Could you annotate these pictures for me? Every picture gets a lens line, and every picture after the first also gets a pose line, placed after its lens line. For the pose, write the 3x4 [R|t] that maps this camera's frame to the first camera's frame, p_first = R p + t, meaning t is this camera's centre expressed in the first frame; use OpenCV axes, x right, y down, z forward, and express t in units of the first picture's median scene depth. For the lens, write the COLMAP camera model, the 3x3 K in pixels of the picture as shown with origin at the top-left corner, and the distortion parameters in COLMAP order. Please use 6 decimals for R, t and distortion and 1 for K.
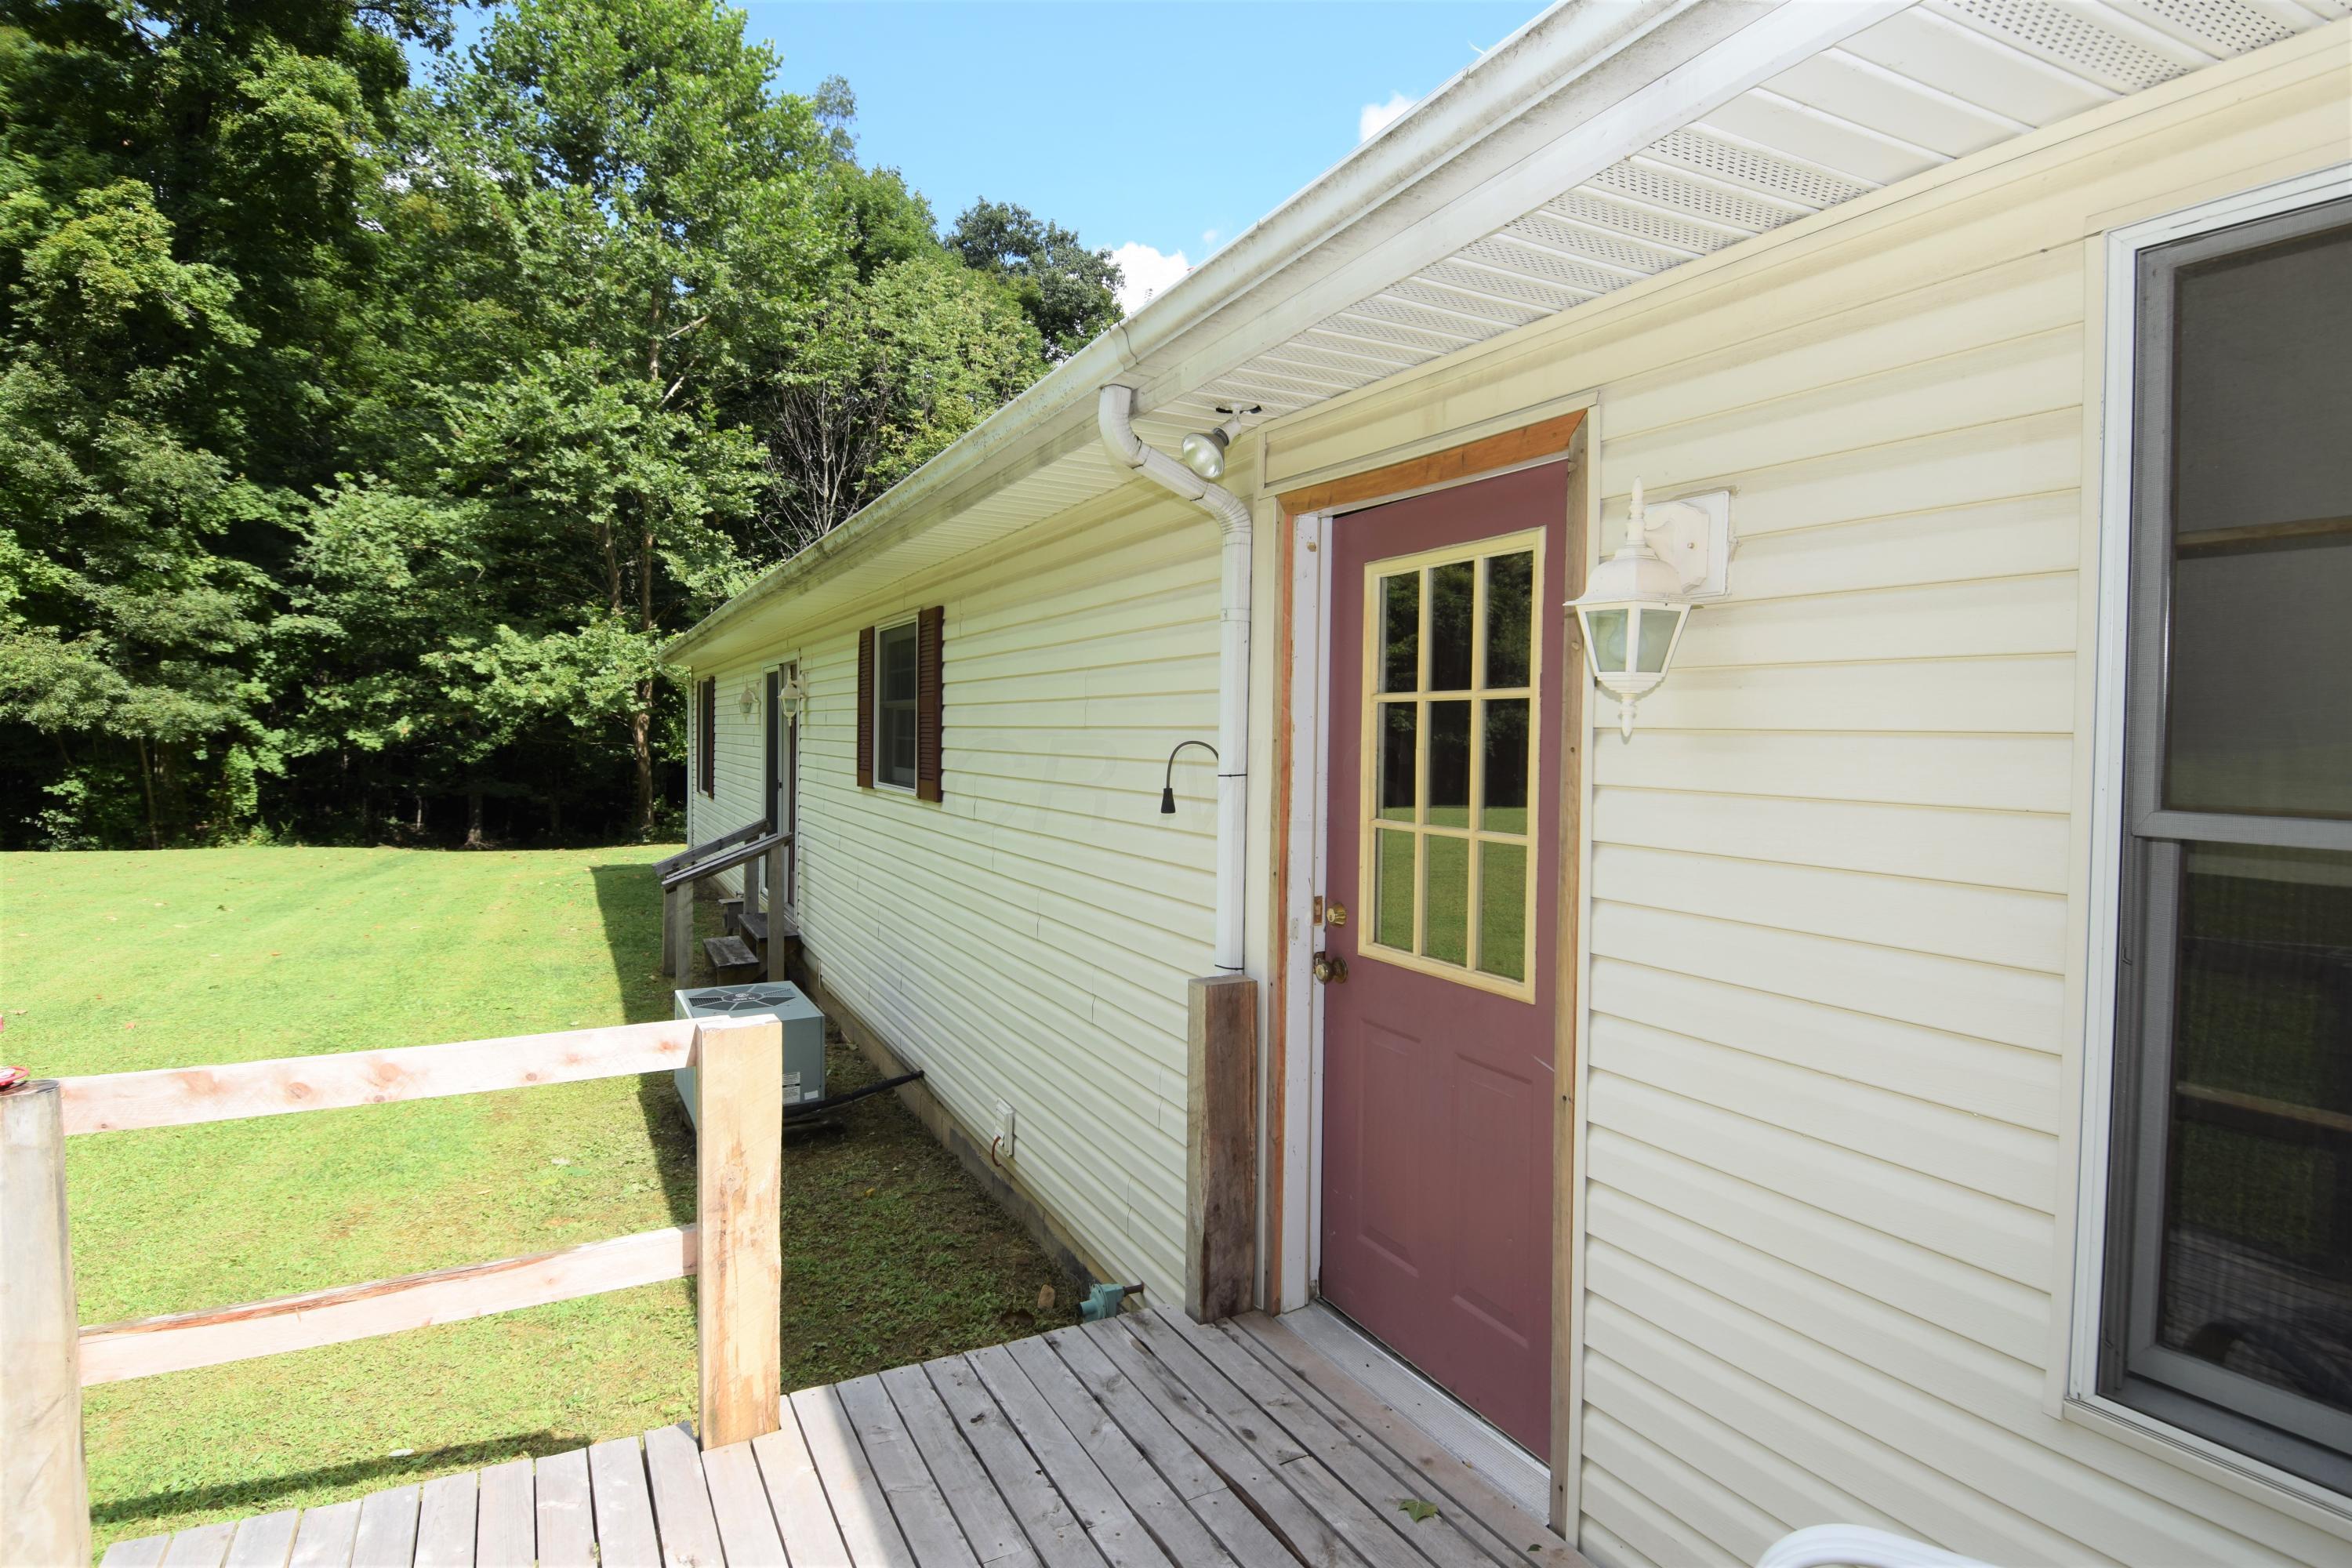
lens RADIAL K [[1228.8, 0, 1179.5], [0, 1228.8, 770.2], [0, 0, 1]] dist [0.053200, -0.053567]
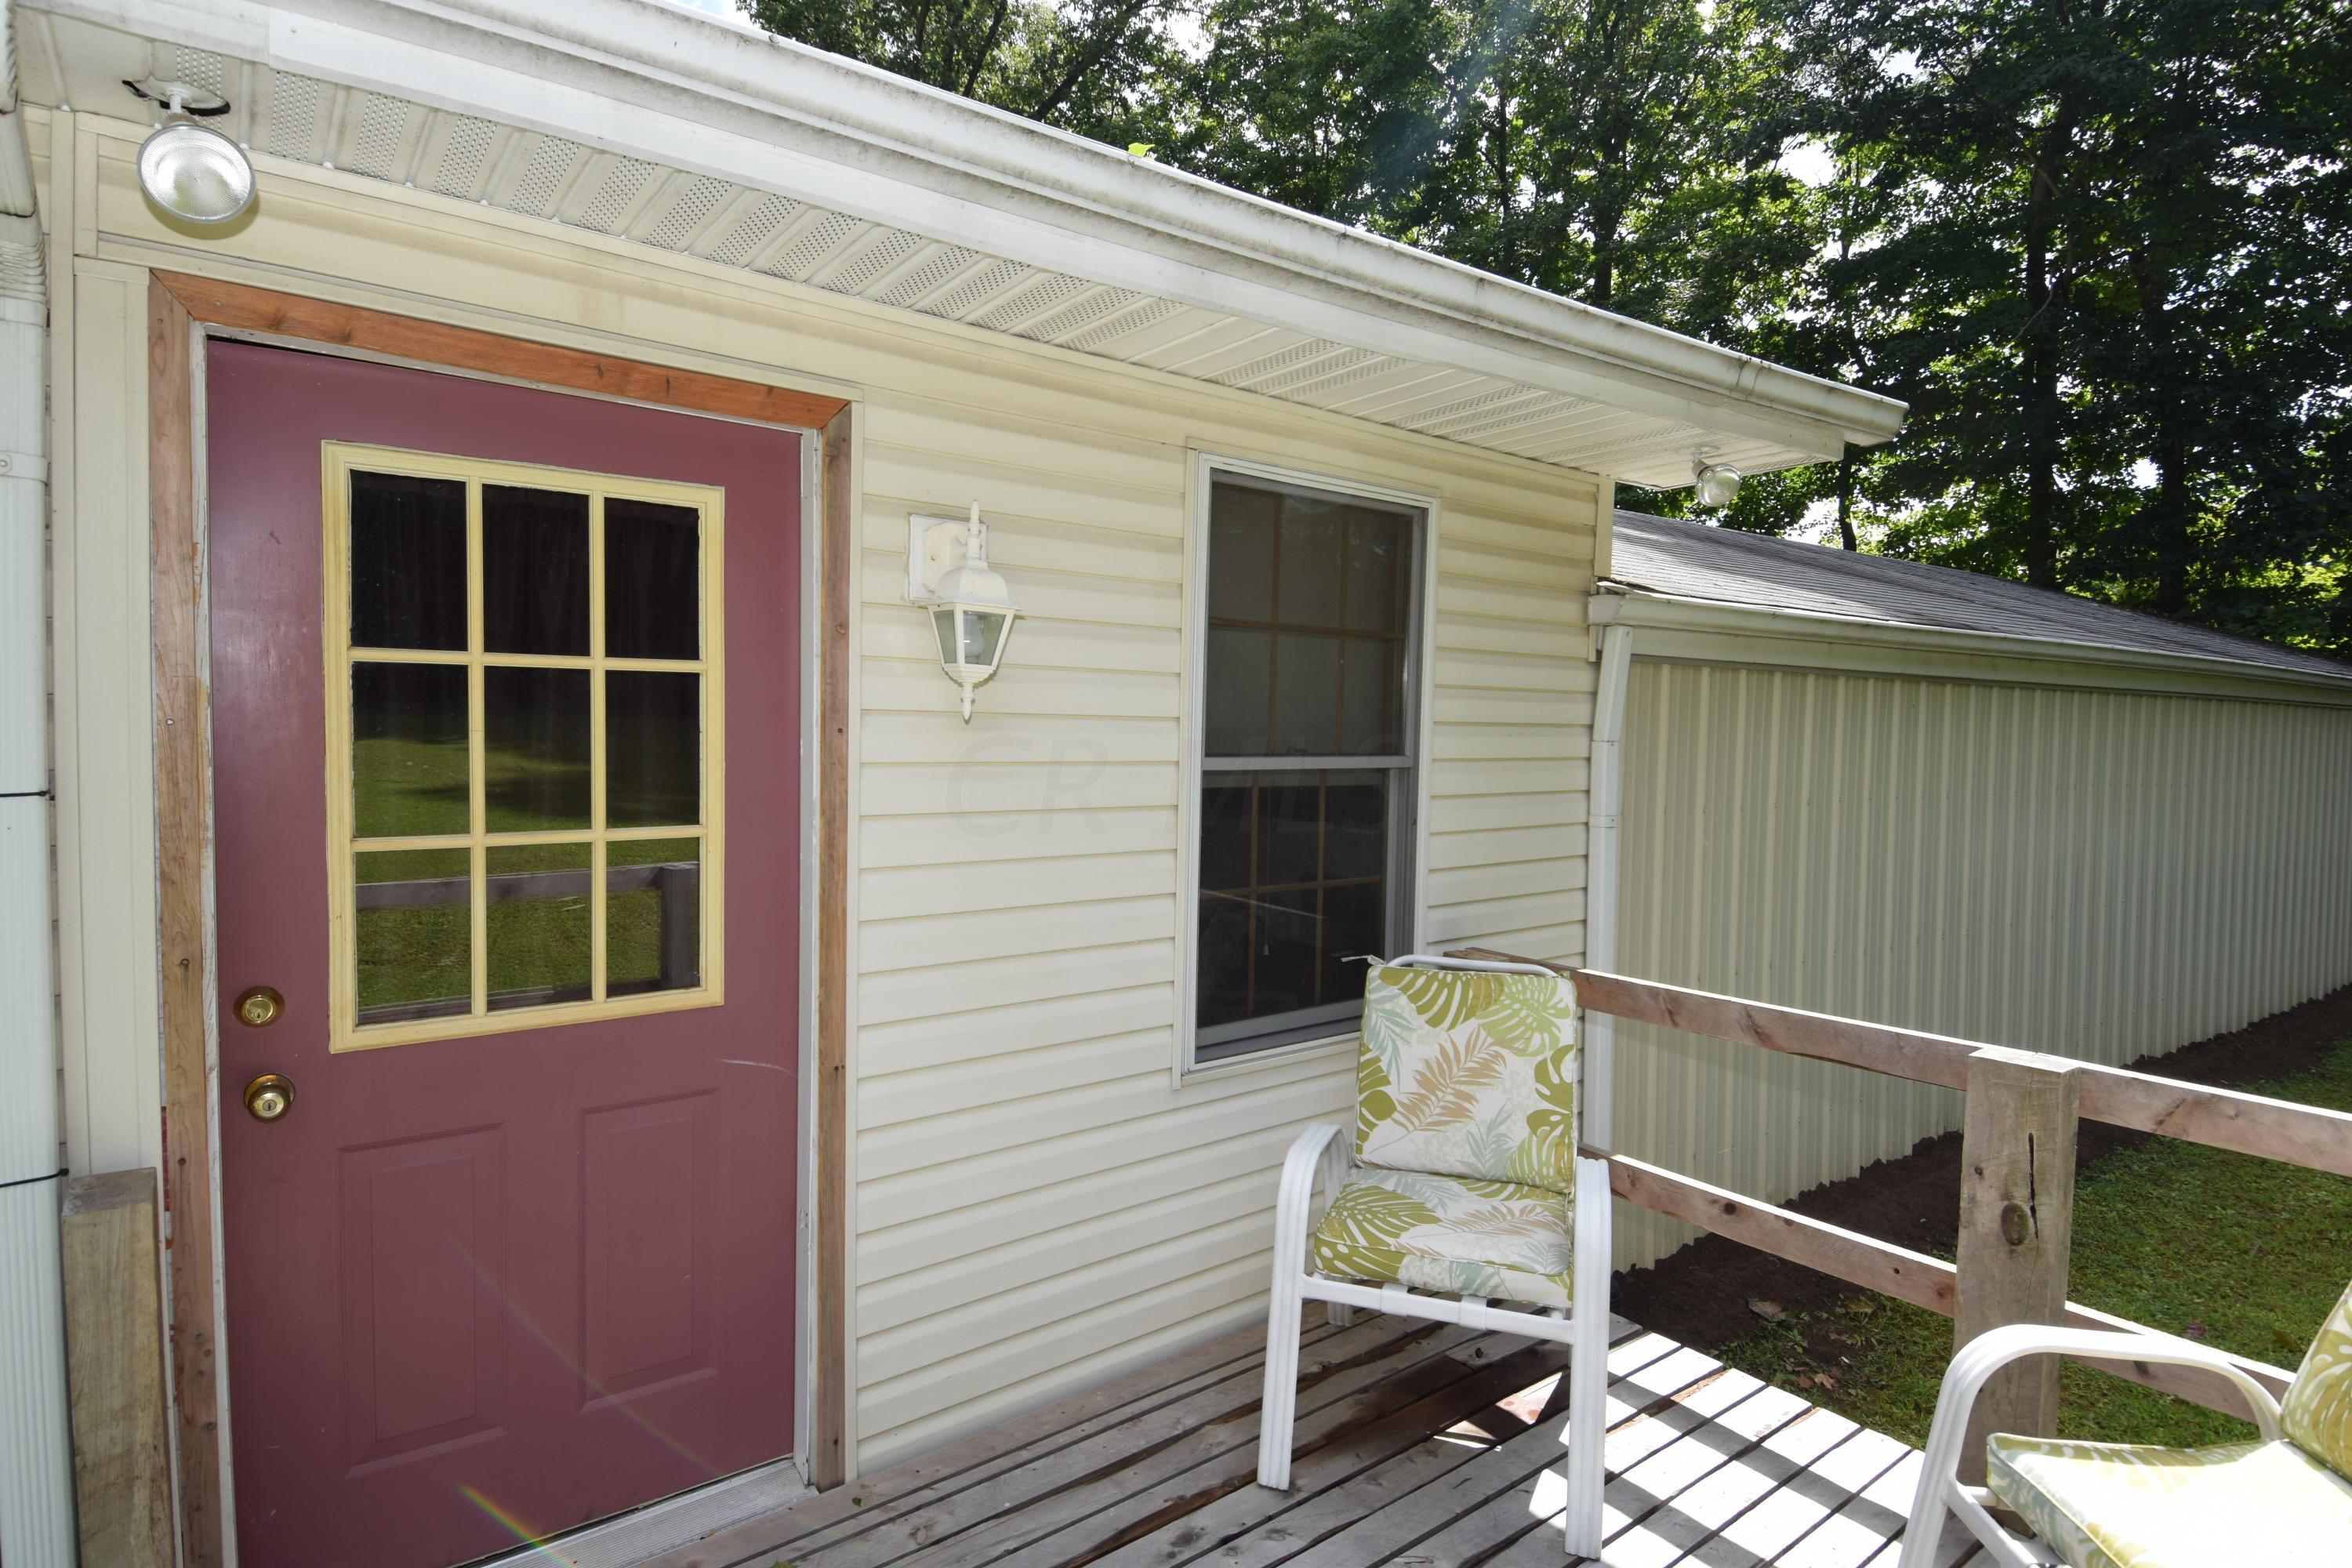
lens RADIAL K [[1228.8, 0, 1179.5], [0, 1228.8, 770.2], [0, 0, 1]] dist [0.053200, -0.053567]
pose [[-0.157572, -0.056740, 0.985876, -0.649747], [0.011593, 0.998173, 0.059301, -0.036169], [-0.987439, 0.020773, -0.156627, 0.774687]]
